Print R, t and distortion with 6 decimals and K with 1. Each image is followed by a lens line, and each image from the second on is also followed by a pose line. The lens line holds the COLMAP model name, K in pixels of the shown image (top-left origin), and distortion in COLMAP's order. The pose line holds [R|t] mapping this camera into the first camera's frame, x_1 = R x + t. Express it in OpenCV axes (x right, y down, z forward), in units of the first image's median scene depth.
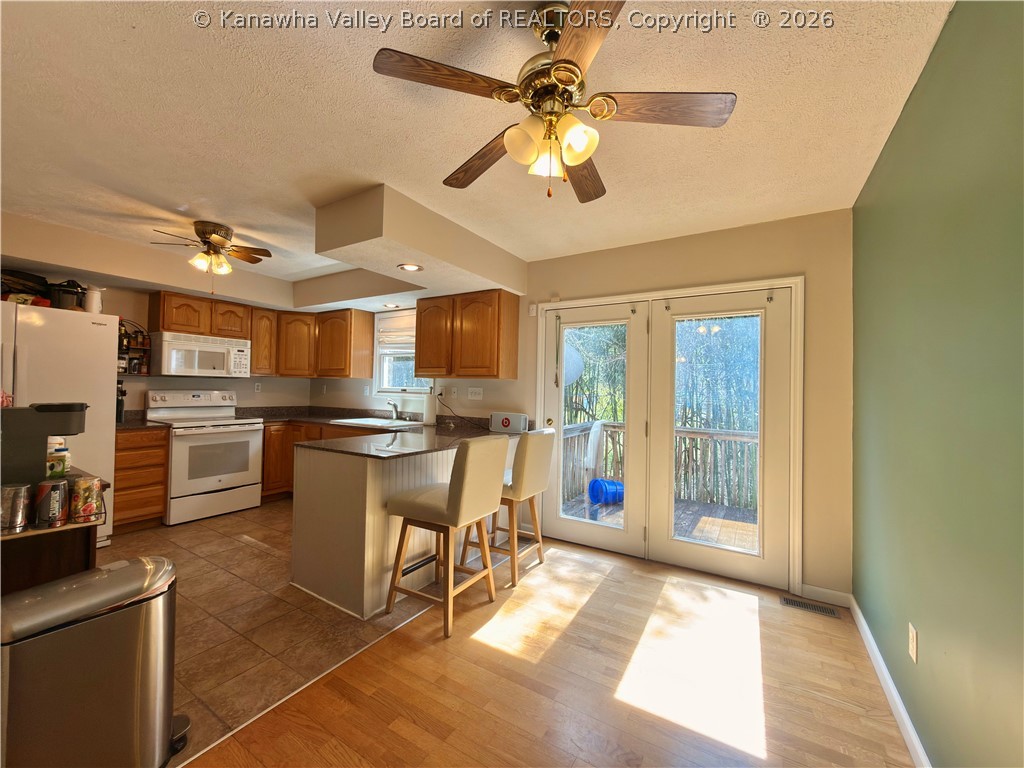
lens RADIAL K [[408.1, 0, 511.0], [0, 408.1, 382.1], [0, 0, 1]] dist [0.001008, 0.001447]
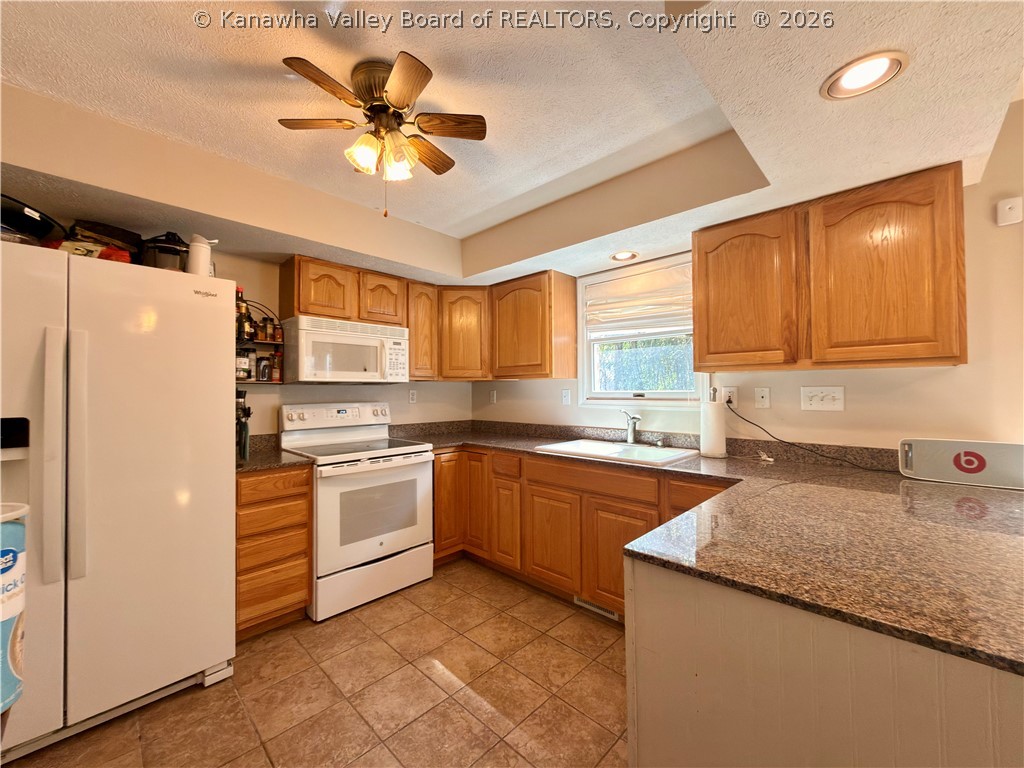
lens RADIAL K [[408.1, 0, 511.9], [0, 408.1, 382.6], [0, 0, 1]] dist [0.001008, 0.001447]
pose [[0.977329, -0.031381, -0.209387, -0.373127], [0.030353, 0.999506, -0.008123, 0.000045], [0.209539, 0.001583, 0.977799, 0.419169]]
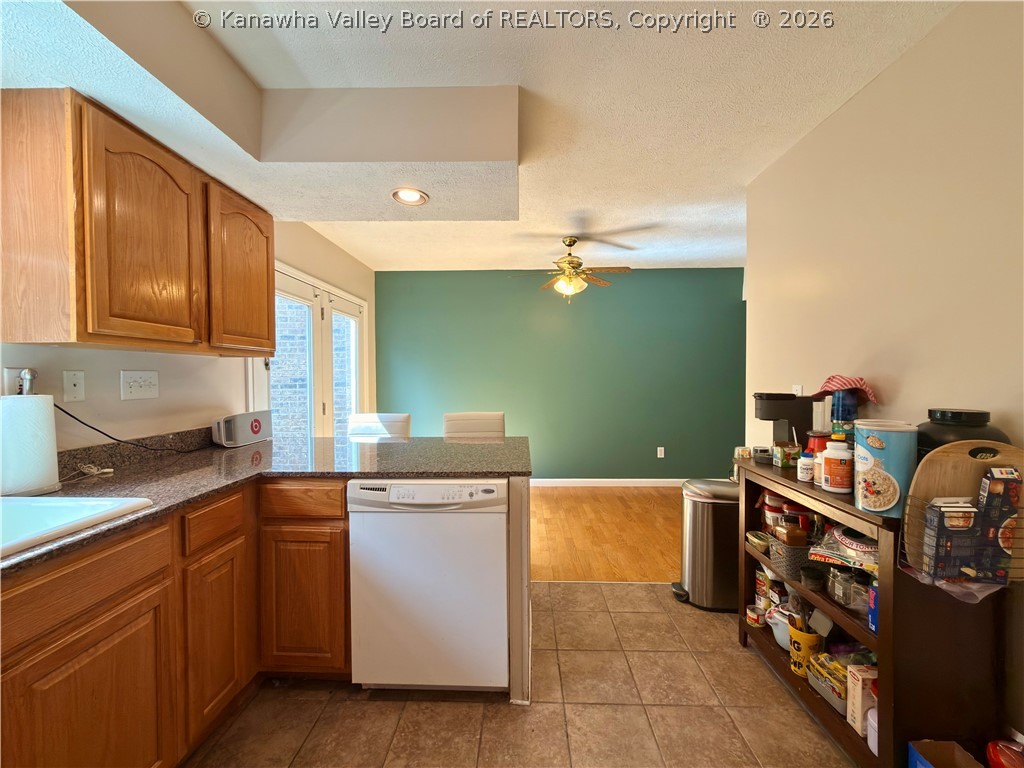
lens RADIAL K [[408.1, 0, 510.6], [0, 408.1, 384.7], [0, 0, 1]] dist [0.001008, 0.001447]
pose [[-0.498619, -0.041737, 0.865816, -0.694198], [-0.025539, 0.999114, 0.033455, 0.002749], [-0.866445, -0.005431, -0.499243, 0.895526]]
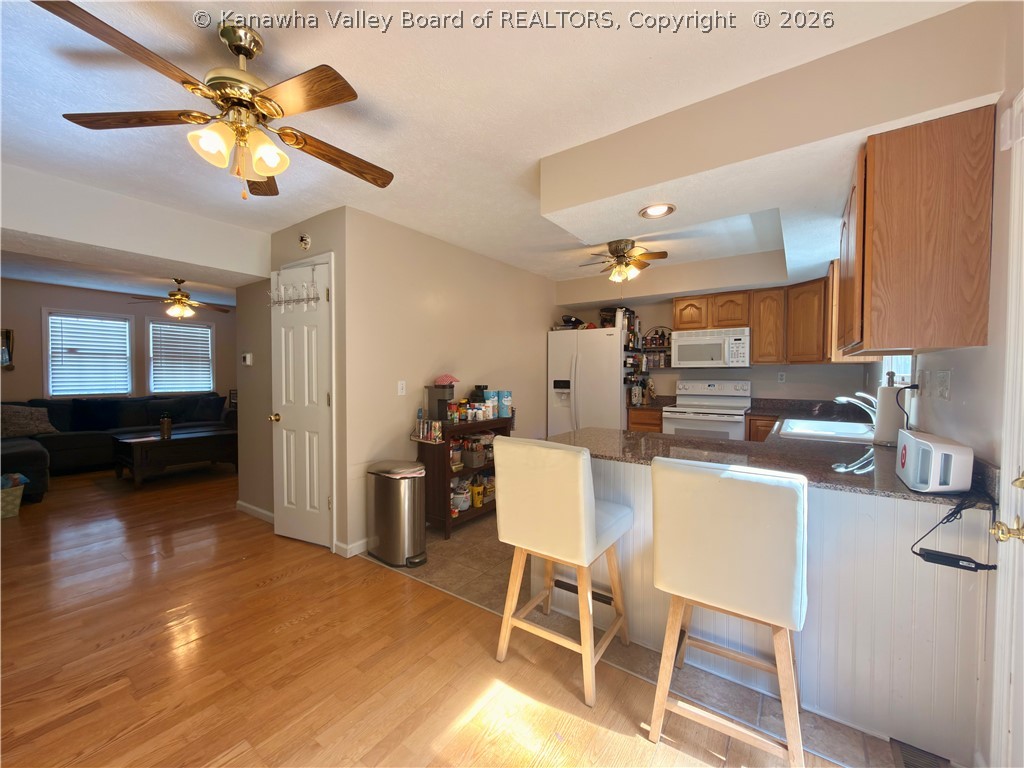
lens RADIAL K [[408.1, 0, 513.7], [0, 408.1, 384.4], [0, 0, 1]] dist [0.001008, 0.001447]
pose [[-0.063498, 0.005336, -0.997968, 0.380406], [0.016395, 0.999856, 0.004303, 0.019251], [0.997847, -0.016089, -0.063577, 0.590224]]
